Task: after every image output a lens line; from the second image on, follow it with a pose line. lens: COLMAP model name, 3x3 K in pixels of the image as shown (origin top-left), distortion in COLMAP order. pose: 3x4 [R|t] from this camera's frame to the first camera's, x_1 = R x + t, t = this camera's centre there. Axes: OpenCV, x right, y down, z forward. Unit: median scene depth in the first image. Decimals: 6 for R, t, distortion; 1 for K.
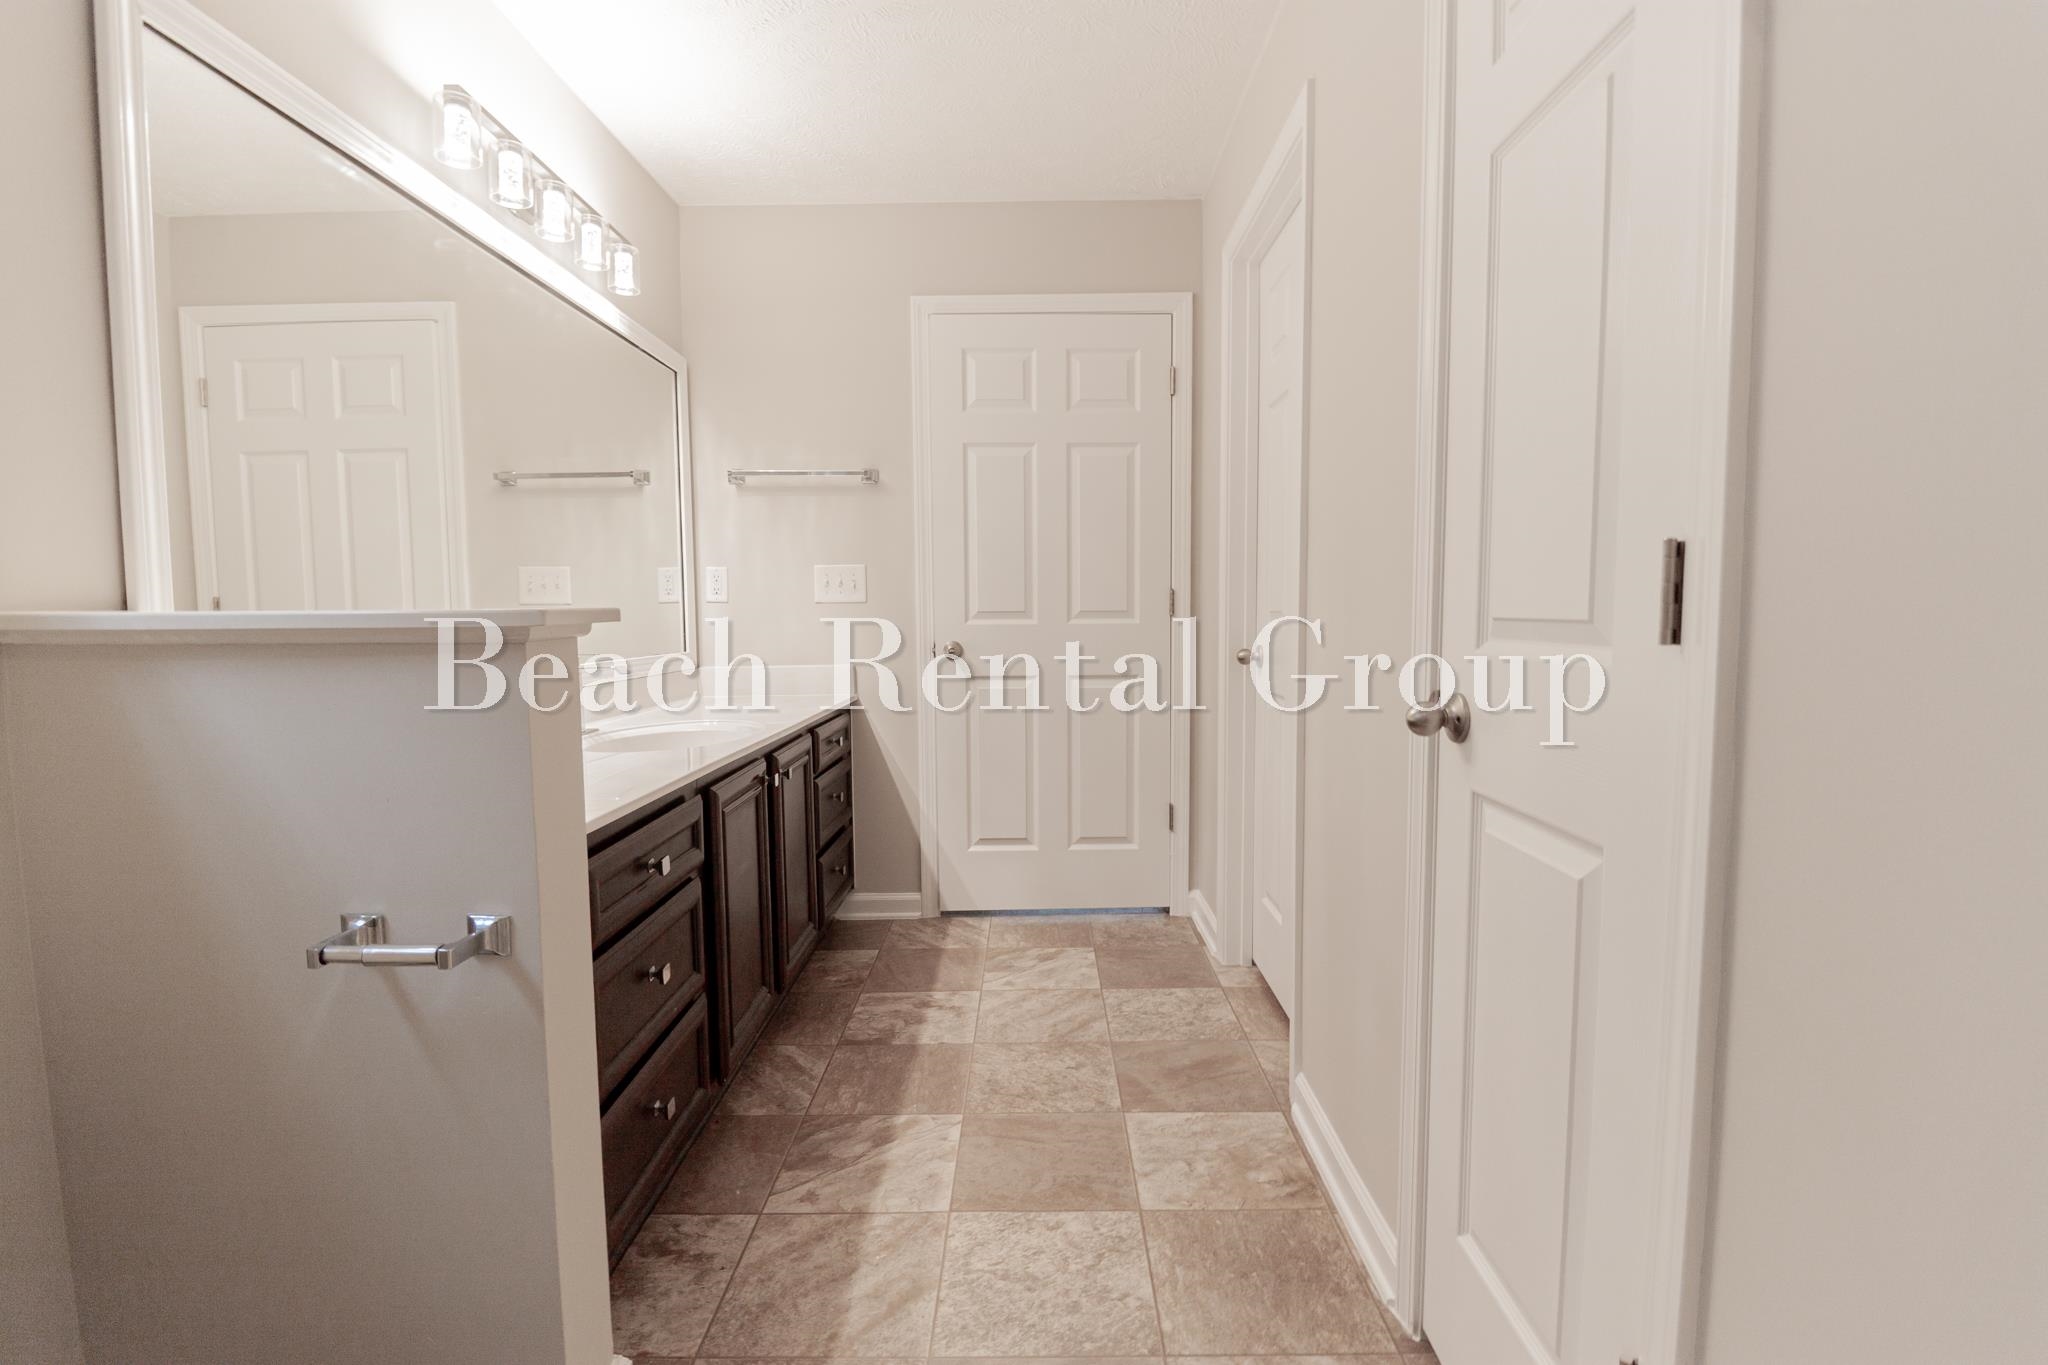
lens RADIAL K [[966.7, 0, 1028.9], [0, 966.7, 671.9], [0, 0, 1]] dist [-0.014733, -0.003050]
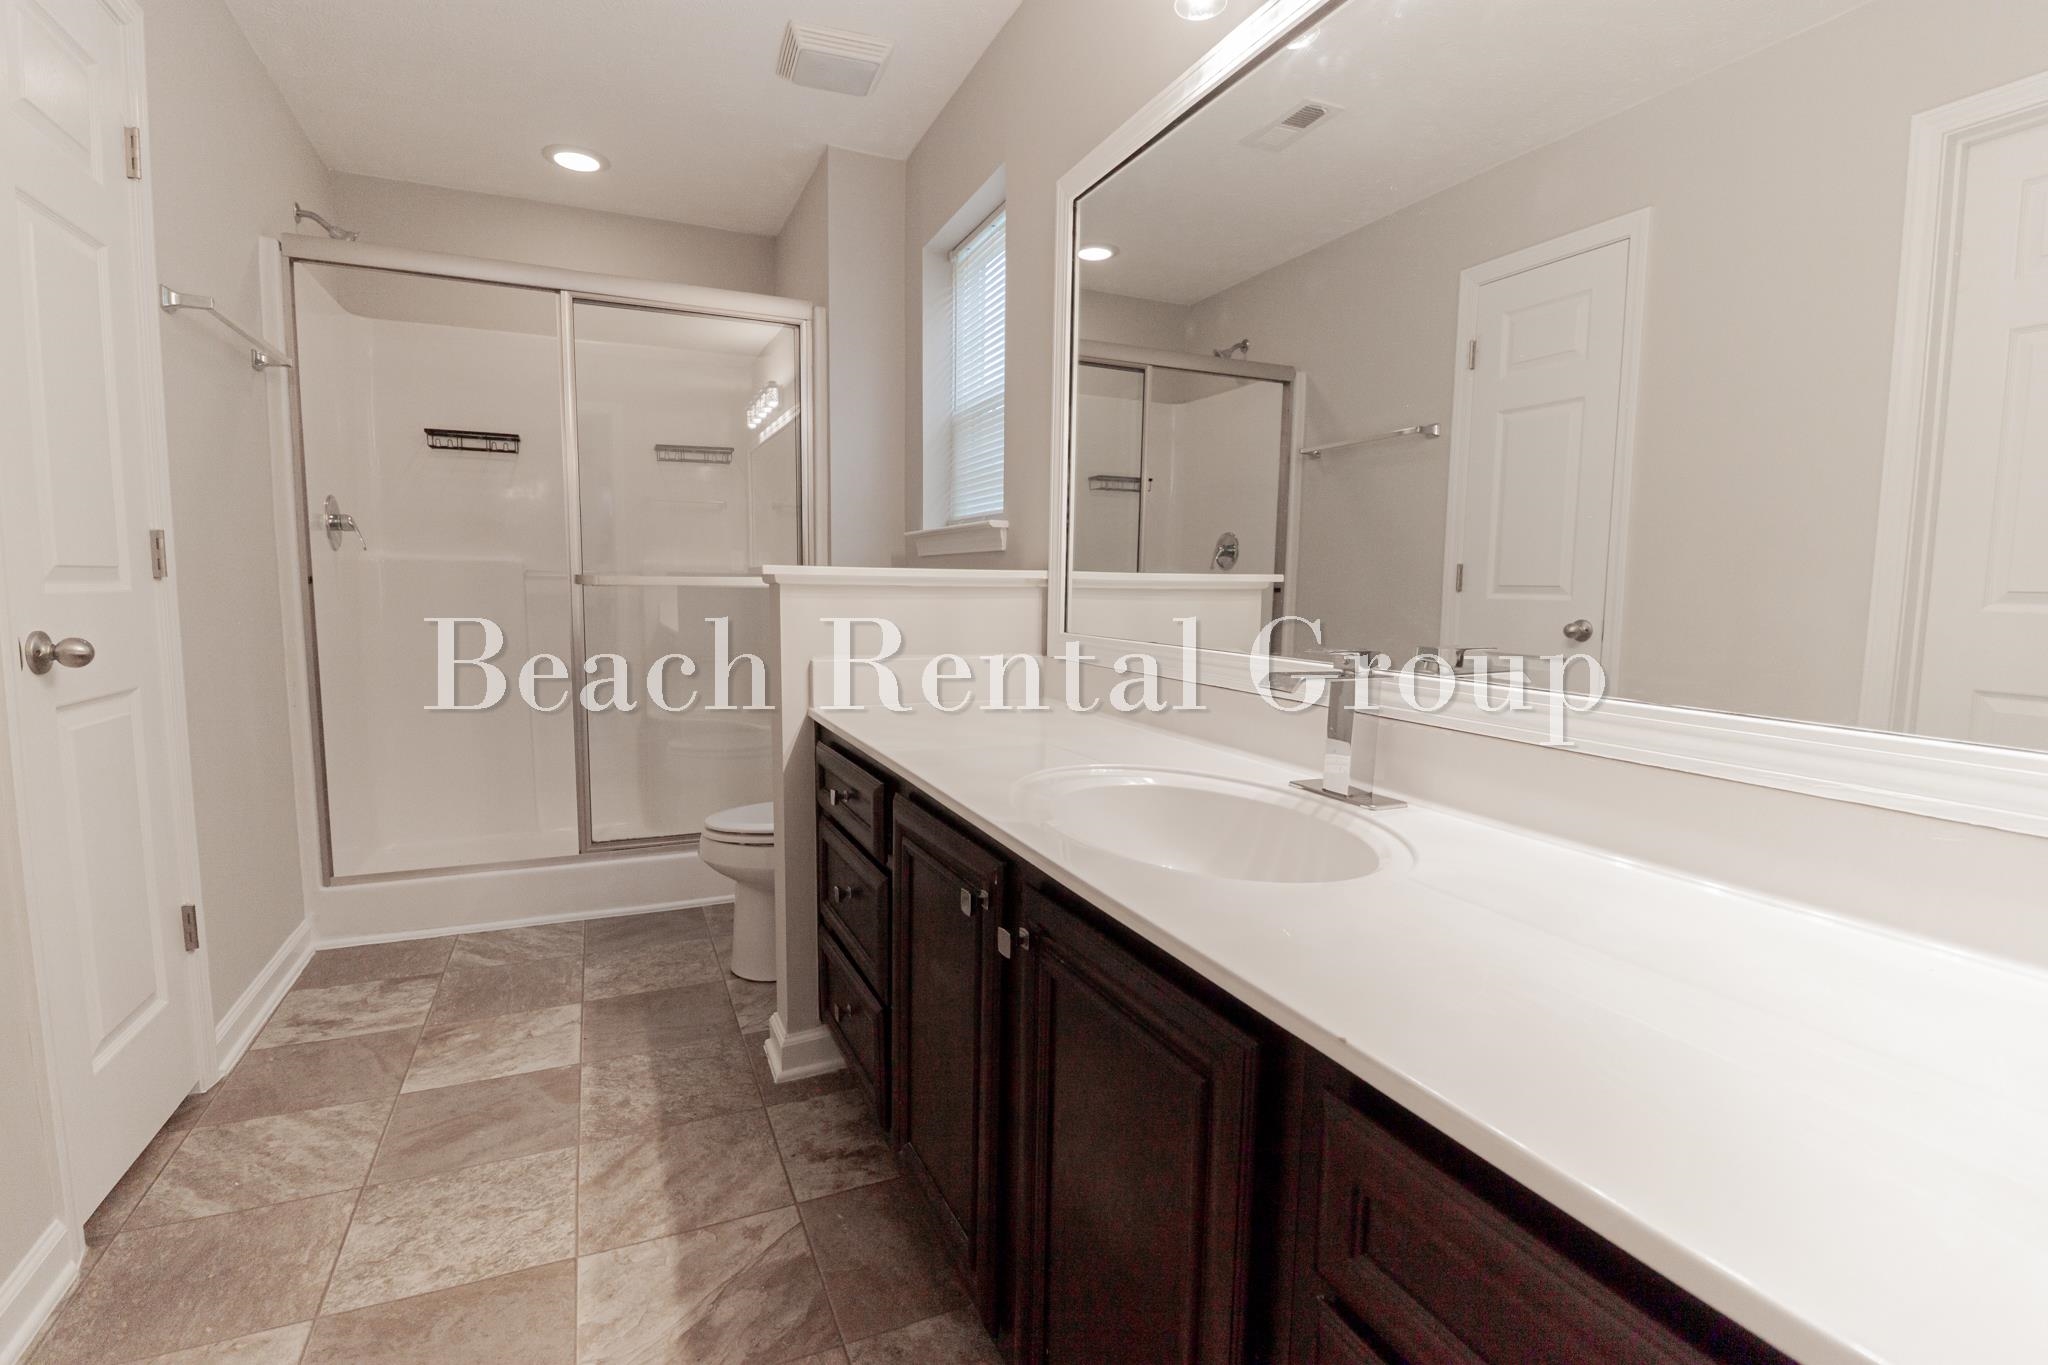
lens RADIAL K [[966.7, 0, 1028.9], [0, 966.7, 671.9], [0, 0, 1]] dist [-0.014733, -0.003050]
pose [[-0.907320, 0.040289, -0.418505, -0.114664], [-0.032362, 0.985753, 0.165059, -0.117629], [0.419193, 0.163305, -0.893089, 1.892615]]
